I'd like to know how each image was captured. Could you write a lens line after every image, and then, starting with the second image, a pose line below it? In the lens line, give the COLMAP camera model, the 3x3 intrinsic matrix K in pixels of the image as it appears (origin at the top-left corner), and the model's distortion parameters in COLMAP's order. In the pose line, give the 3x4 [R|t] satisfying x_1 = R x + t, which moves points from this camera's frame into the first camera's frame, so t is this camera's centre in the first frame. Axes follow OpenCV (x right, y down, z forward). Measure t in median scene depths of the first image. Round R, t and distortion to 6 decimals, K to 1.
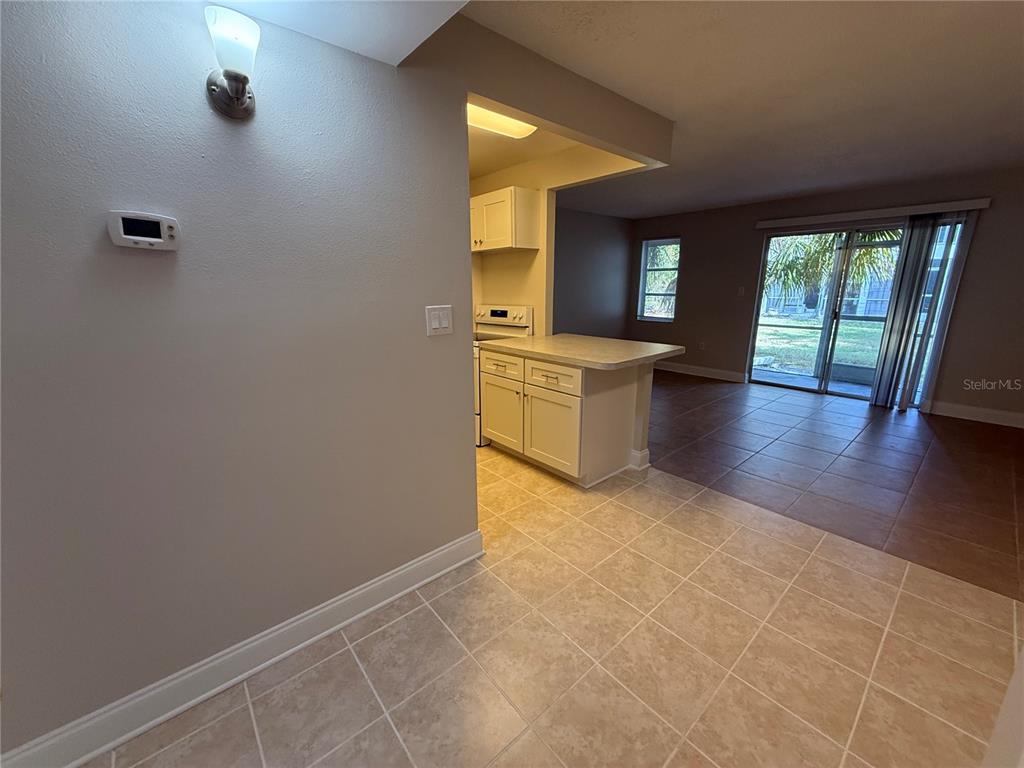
lens RADIAL K [[409.3, 0, 508.5], [0, 409.3, 383.4], [0, 0, 1]] dist [-0.000019, -0.000247]
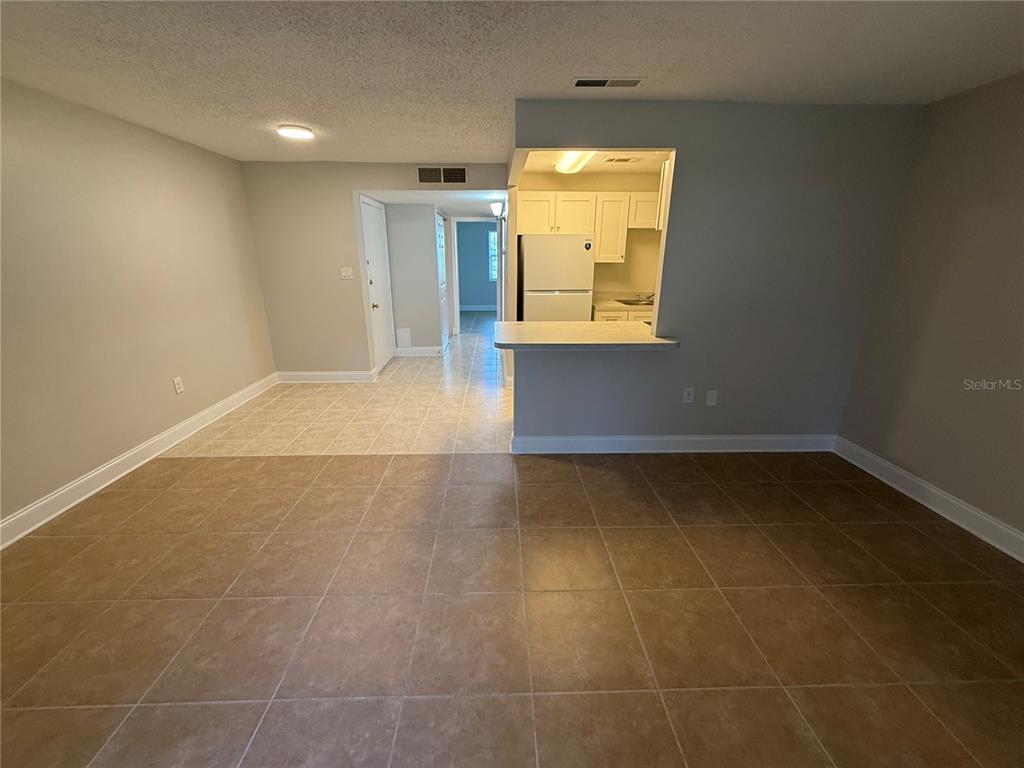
lens RADIAL K [[409.3, 0, 509.9], [0, 409.3, 382.6], [0, 0, 1]] dist [-0.000019, -0.000247]
pose [[-0.623497, 0.240942, -0.743773, 1.071297], [-0.184563, 0.879081, 0.439492, -0.402689], [0.759729, 0.411295, -0.503635, 1.456930]]
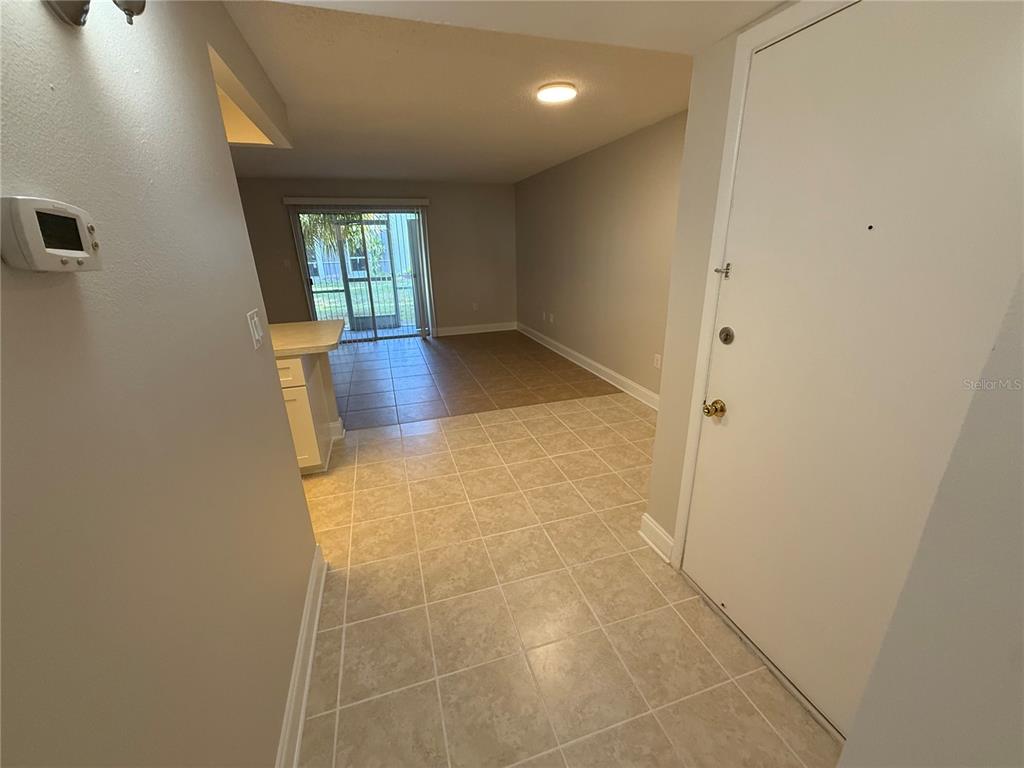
lens RADIAL K [[409.3, 0, 511.4], [0, 409.3, 383.8], [0, 0, 1]] dist [-0.000019, -0.000247]
pose [[0.384757, -0.306504, 0.870642, -0.408857], [0.237521, 0.944368, 0.227493, -0.064313], [-0.891934, 0.119267, 0.436153, 0.106169]]
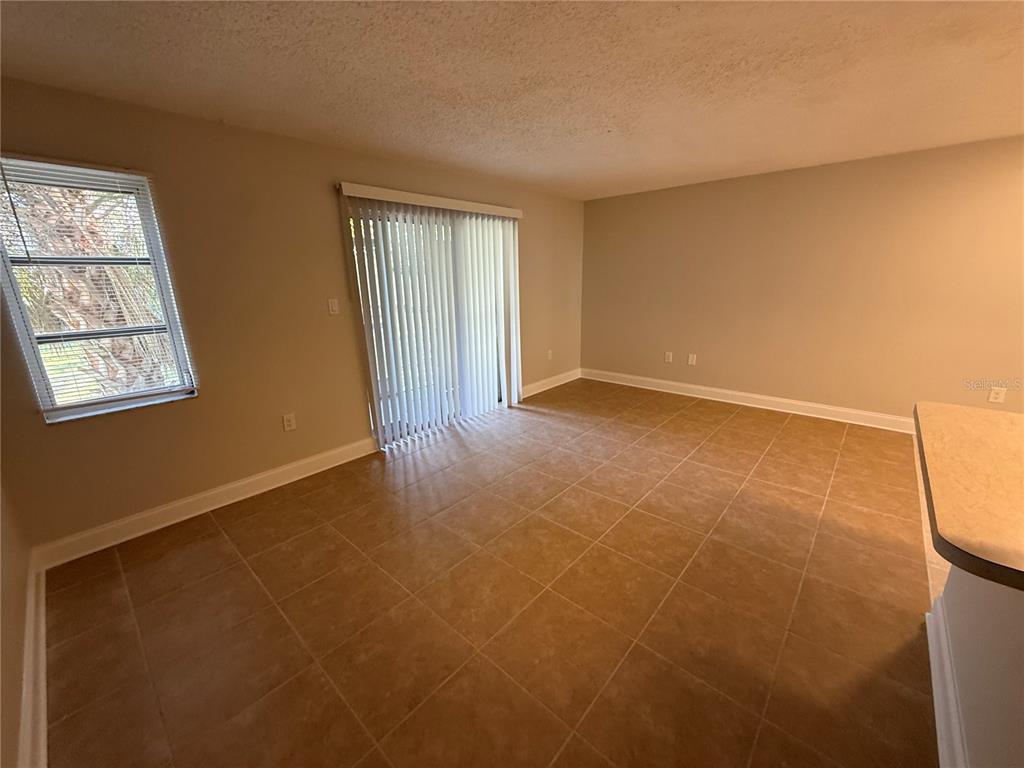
lens RADIAL K [[409.3, 0, 511.6], [0, 409.3, 380.7], [0, 0, 1]] dist [-0.000019, -0.000247]
pose [[-0.134144, -0.243118, 0.960676, -0.039676], [0.252654, 0.929010, 0.270384, -0.401528], [-0.958213, 0.278989, -0.063197, 1.515711]]
